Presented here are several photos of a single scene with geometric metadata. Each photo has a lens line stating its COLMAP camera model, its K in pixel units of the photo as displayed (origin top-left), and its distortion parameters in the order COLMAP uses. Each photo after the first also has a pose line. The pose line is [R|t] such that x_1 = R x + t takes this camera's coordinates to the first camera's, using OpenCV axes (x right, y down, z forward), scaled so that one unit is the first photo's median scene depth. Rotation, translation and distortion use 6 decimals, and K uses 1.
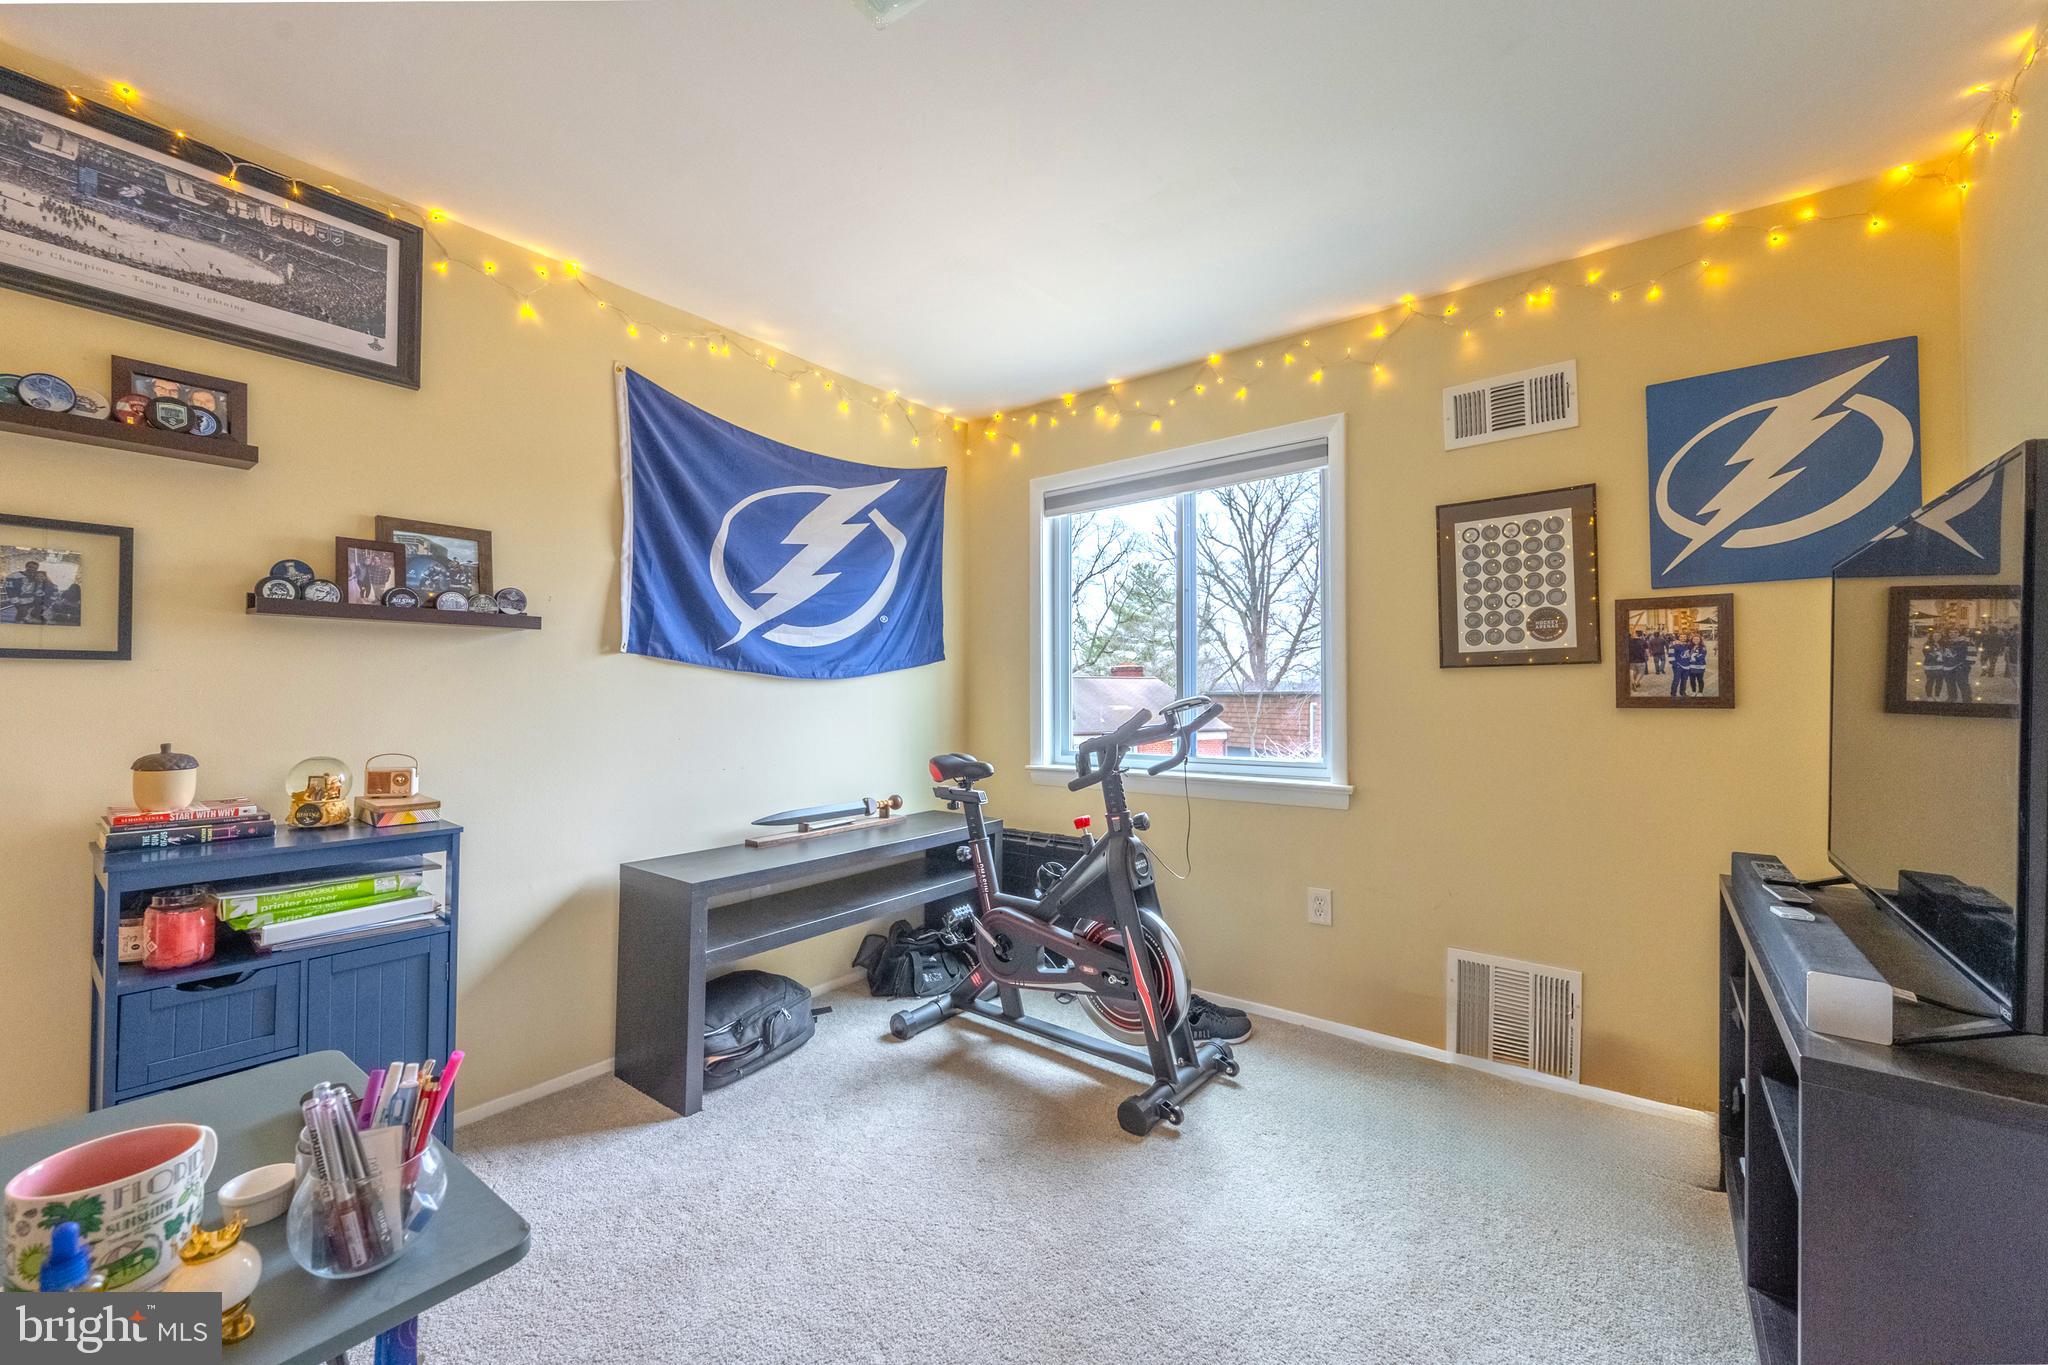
lens RADIAL K [[814.1, 0, 1024.0], [0, 814.1, 682.5], [0, 0, 1]] dist [-0.001310, -0.000361]
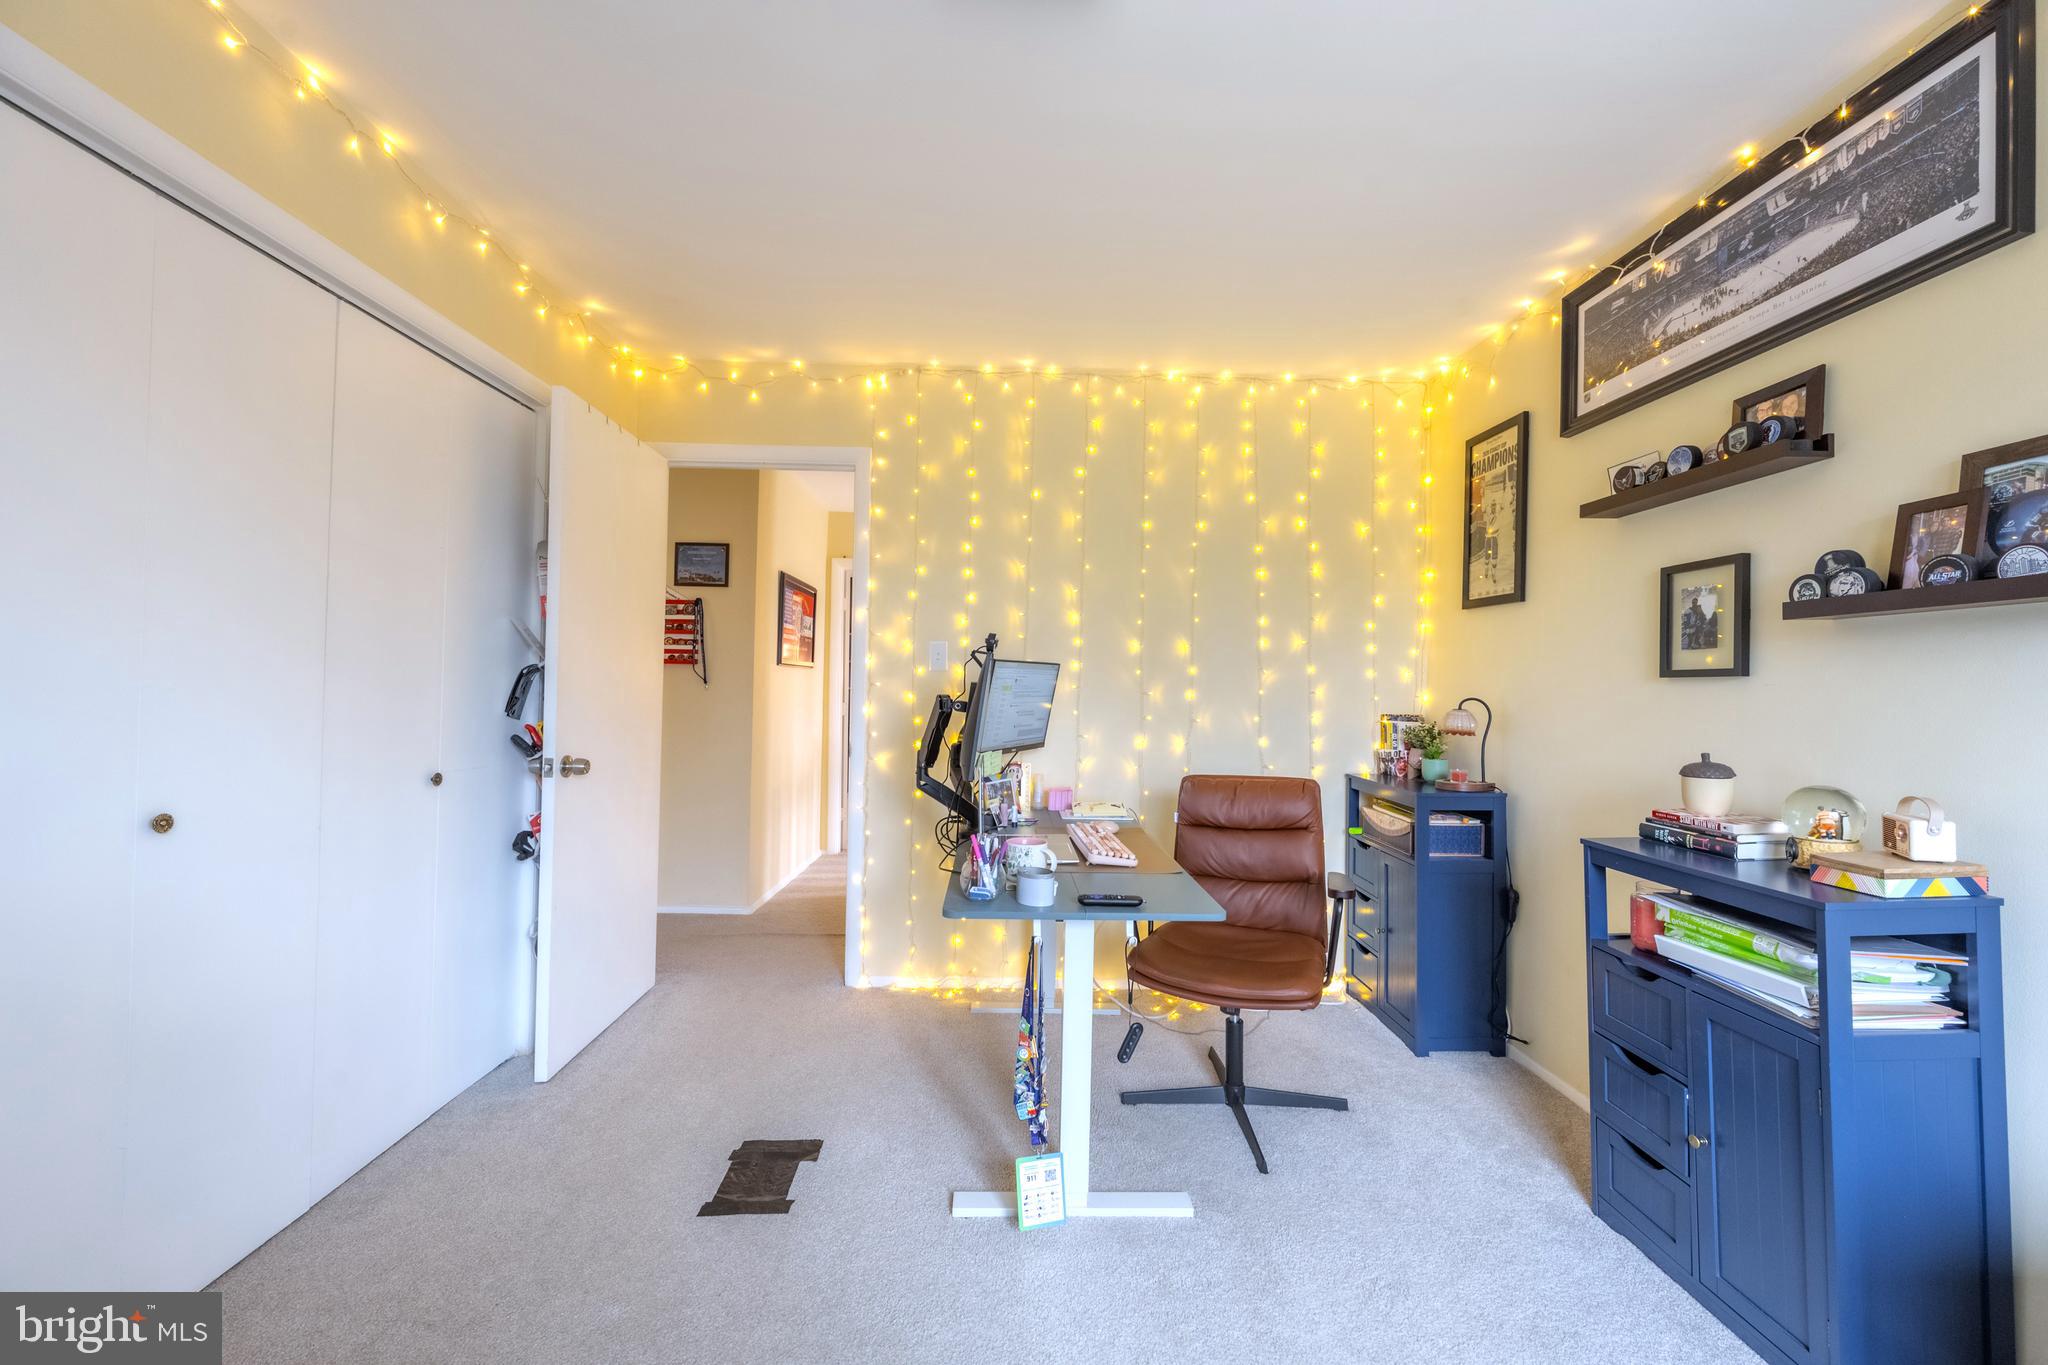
lens RADIAL K [[814.1, 0, 1024.0], [0, 814.1, 682.5], [0, 0, 1]] dist [-0.001310, -0.000361]
pose [[-0.780651, -0.020120, -0.624643, 0.300762], [-0.008580, 0.999732, -0.021479, 0.011911], [0.624908, -0.011408, -0.780615, 1.193995]]
